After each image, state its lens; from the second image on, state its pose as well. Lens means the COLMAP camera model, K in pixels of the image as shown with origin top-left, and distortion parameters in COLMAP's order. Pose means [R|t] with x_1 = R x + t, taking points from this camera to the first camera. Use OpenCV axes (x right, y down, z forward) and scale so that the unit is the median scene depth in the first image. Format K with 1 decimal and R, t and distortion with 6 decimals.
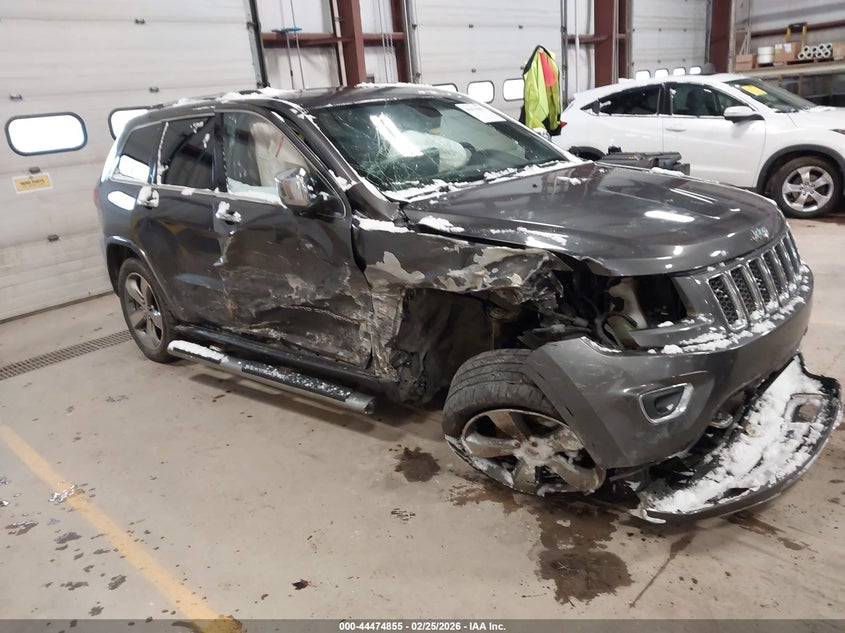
lens RADIAL K [[655.6, 0, 427.2], [0, 655.6, 315.9], [0, 0, 1]] dist [0.088277, -0.147192]
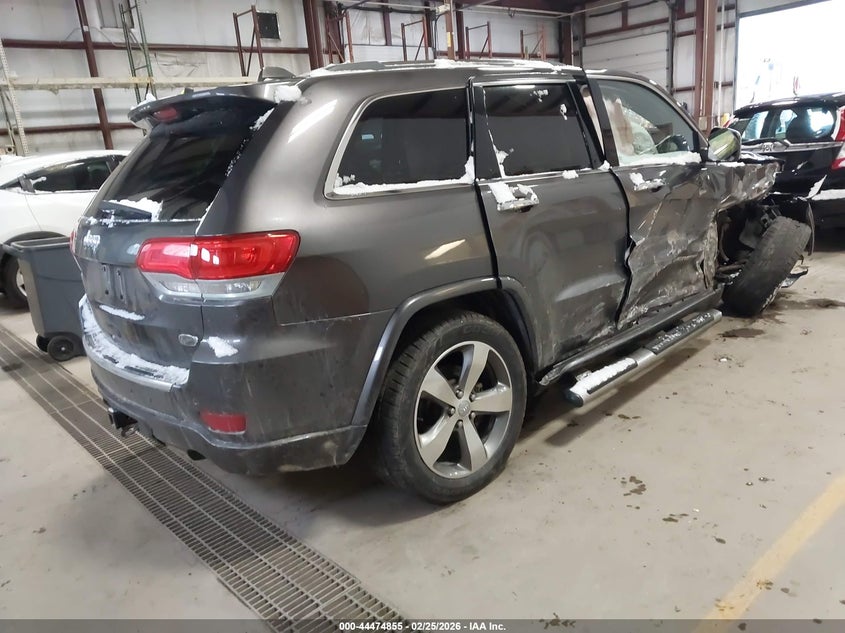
lens RADIAL K [[655.6, 0, 427.2], [0, 655.6, 315.9], [0, 0, 1]] dist [0.088277, -0.147192]
pose [[0.092551, -0.175835, 0.980059, -1.171014], [0.377876, 0.916852, 0.128810, -0.200401], [-0.921219, 0.358420, 0.151299, 1.100469]]
